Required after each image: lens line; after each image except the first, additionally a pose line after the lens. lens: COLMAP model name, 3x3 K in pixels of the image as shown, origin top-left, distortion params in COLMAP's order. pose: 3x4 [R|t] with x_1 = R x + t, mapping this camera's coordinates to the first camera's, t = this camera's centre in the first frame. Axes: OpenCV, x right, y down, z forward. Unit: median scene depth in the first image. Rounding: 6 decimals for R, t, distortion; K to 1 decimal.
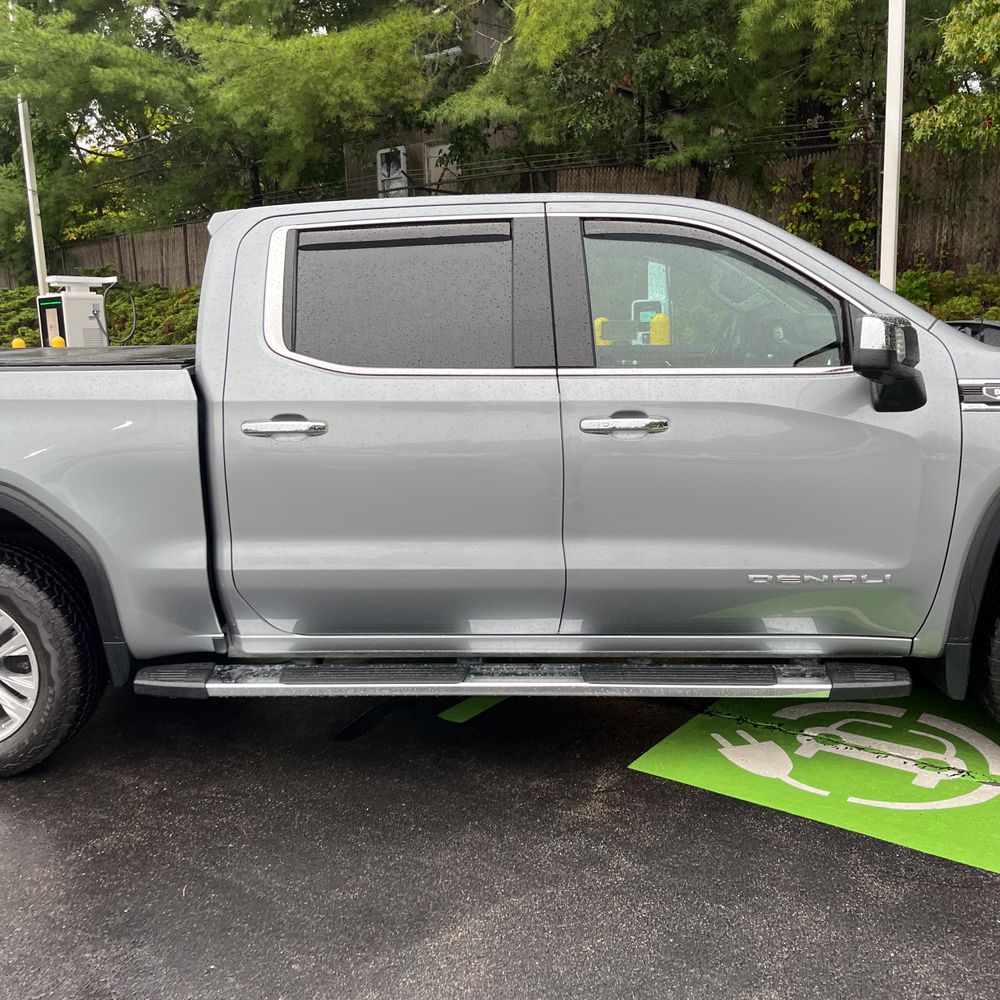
lens RADIAL K [[1012.5, 0, 496.1], [0, 1012.5, 499.9], [0, 0, 1]] dist [0.022830, 0.000000]
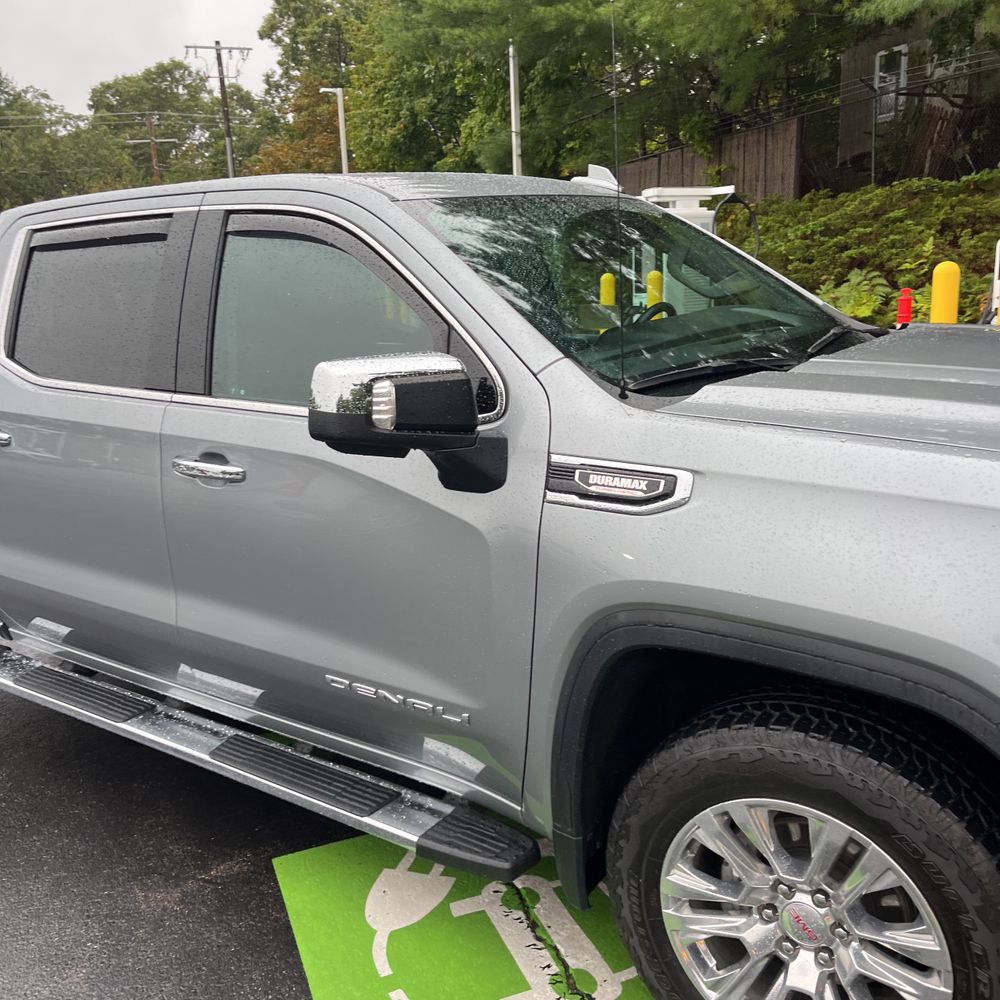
lens RADIAL K [[1012.5, 0, 491.4], [0, 1012.5, 507.2], [0, 0, 1]] dist [0.022830, 0.000000]
pose [[0.850568, 0.119362, -0.512139, 0.226376], [-0.076905, 0.991663, 0.103397, -0.044137], [0.520211, -0.048560, 0.852656, 0.123335]]
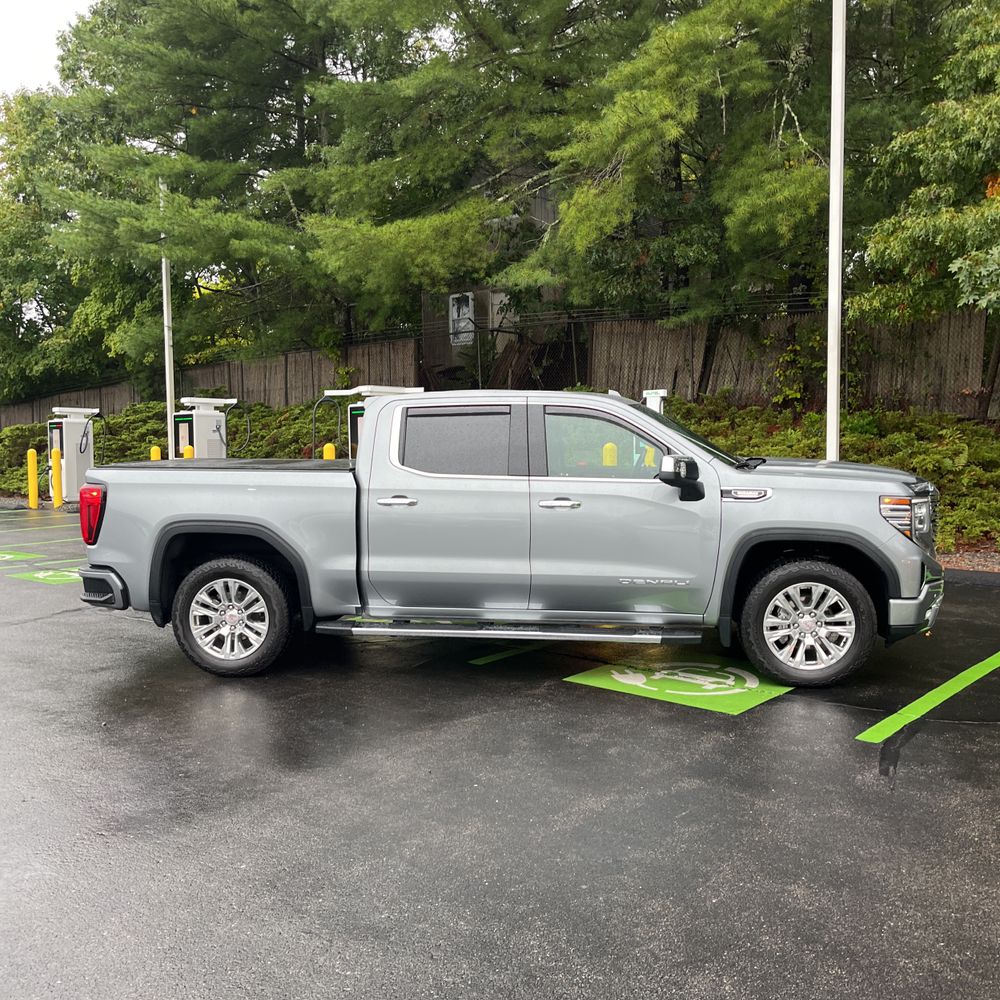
lens RADIAL K [[1012.5, 0, 490.9], [0, 1012.5, 499.7], [0, 0, 1]] dist [0.022830, 0.000000]
pose [[0.997381, 0.026060, -0.067463, 0.037452], [-0.033295, 0.993545, -0.108444, 0.043882], [0.064201, 0.110406, 0.991811, -0.319961]]
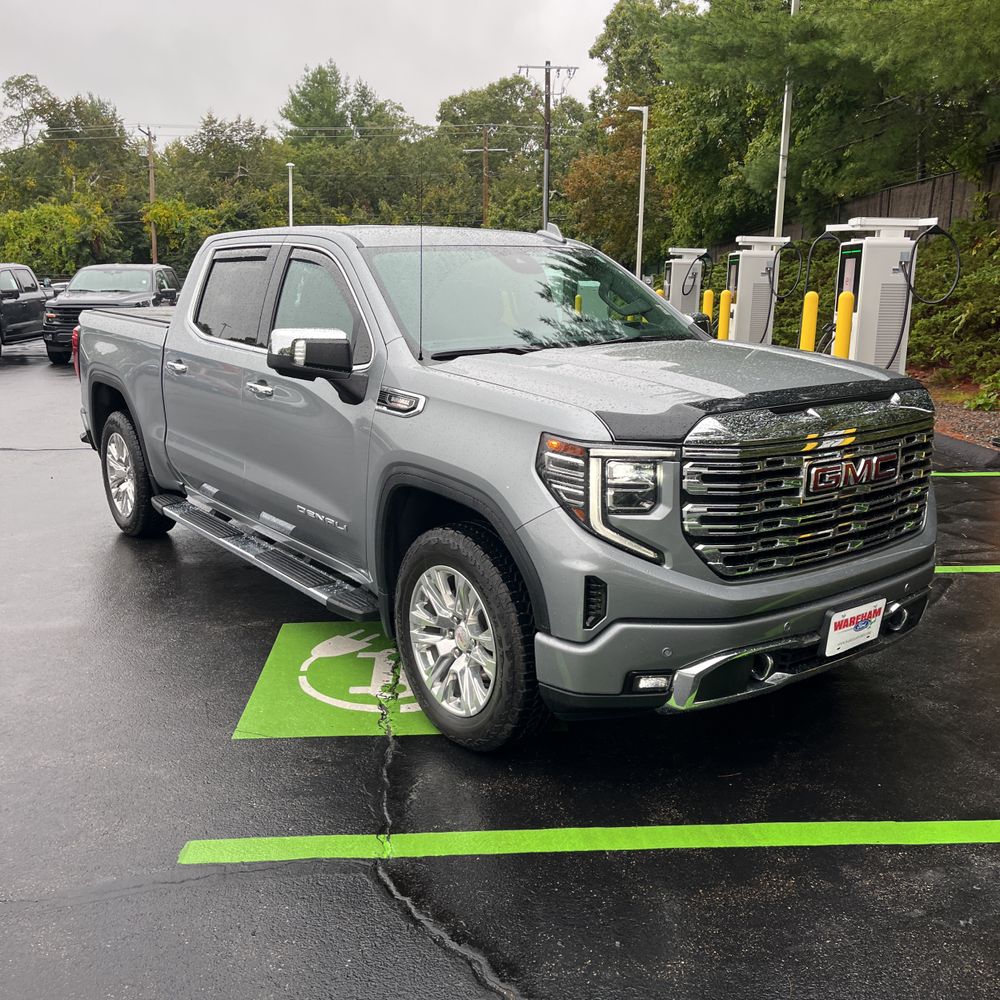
lens RADIAL K [[1012.5, 0, 499.1], [0, 1012.5, 490.9], [0, 0, 1]] dist [0.022830, 0.000000]
pose [[0.654025, 0.195907, -0.730666, 0.445702], [-0.162168, 0.979739, 0.117531, -0.047900], [0.738886, 0.041623, 0.672543, 0.077718]]
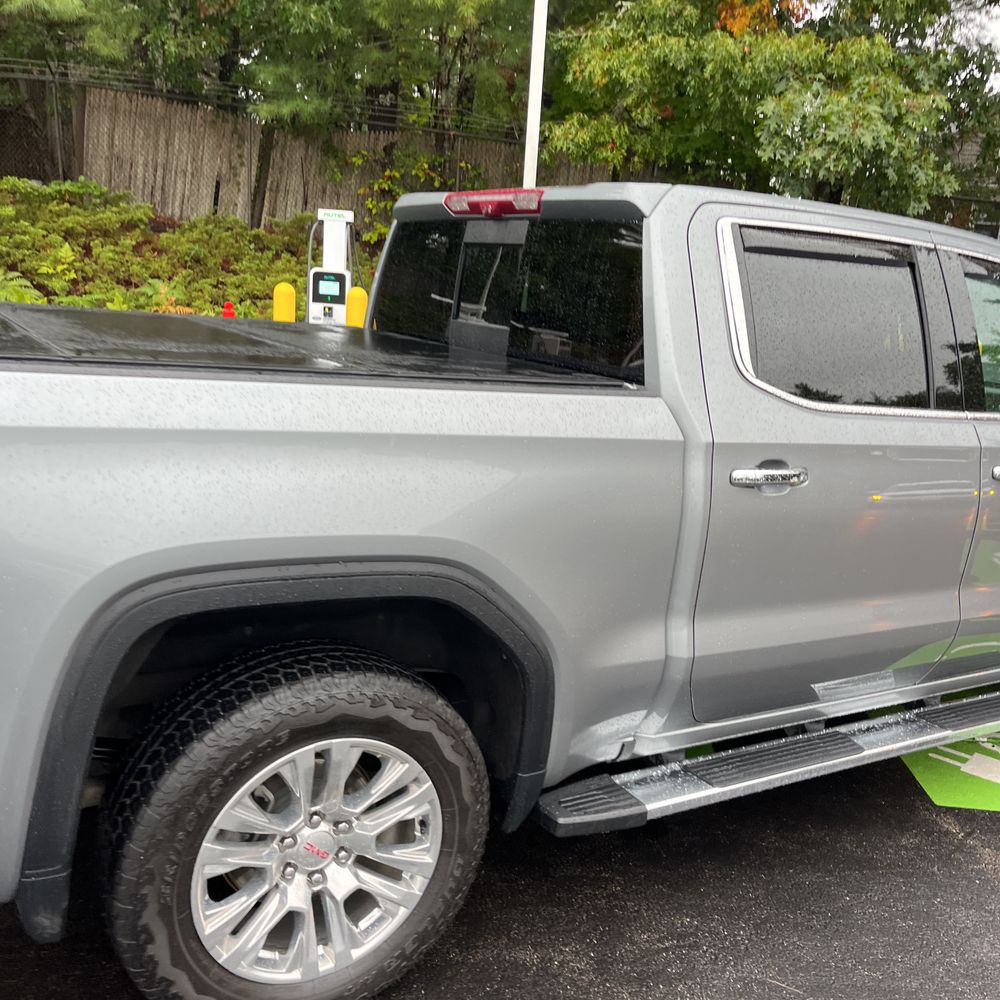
lens RADIAL K [[1012.5, 0, 510.5], [0, 1012.5, 506.6], [0, 0, 1]] dist [0.022830, 0.000000]
pose [[0.807658, -0.025226, 0.589112, -0.262993], [-0.003635, 0.998852, 0.047754, -0.026244], [-0.589640, -0.040711, 0.806639, 0.145254]]
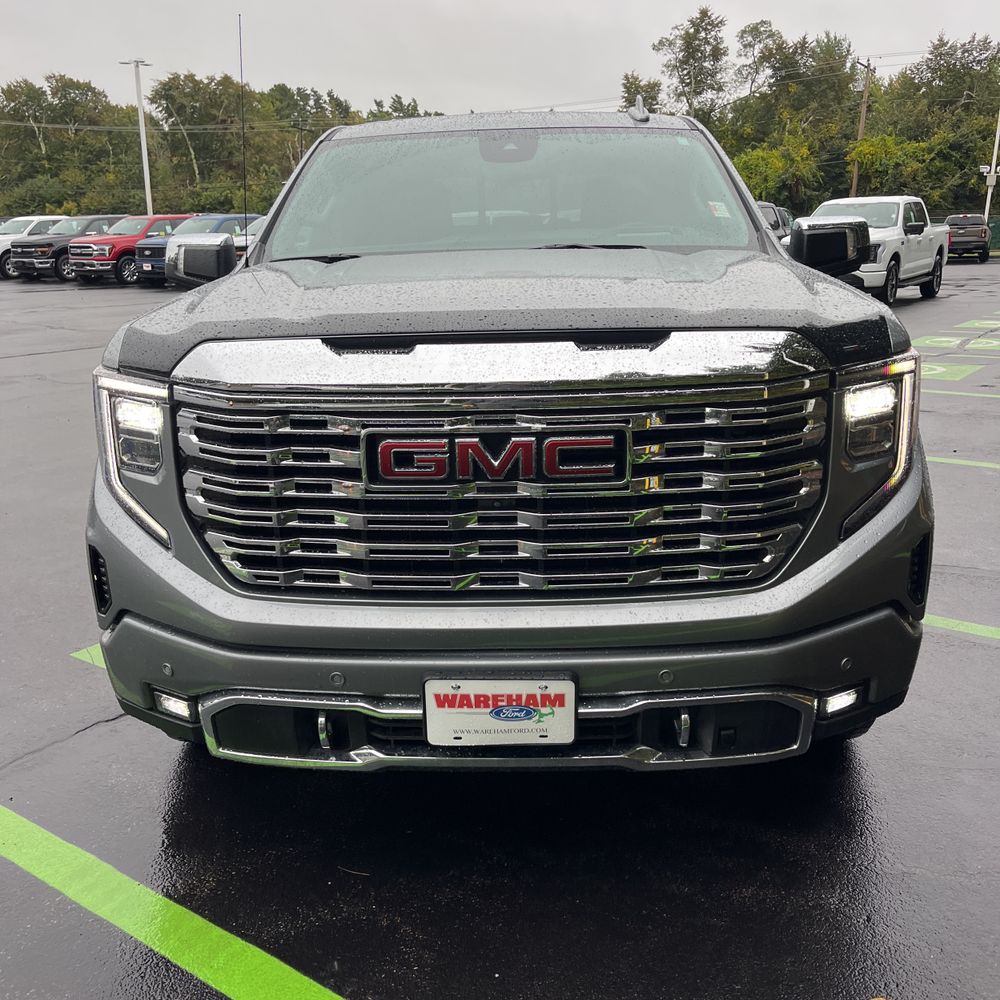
lens RADIAL K [[1012.5, 0, 523.0], [0, 1012.5, 512.3], [0, 0, 1]] dist [0.022830, 0.000000]
pose [[0.040141, 0.305589, -0.951317, 0.467373], [-0.160076, 0.941754, 0.295762, -0.081800], [0.986288, 0.140411, 0.086720, 0.369064]]
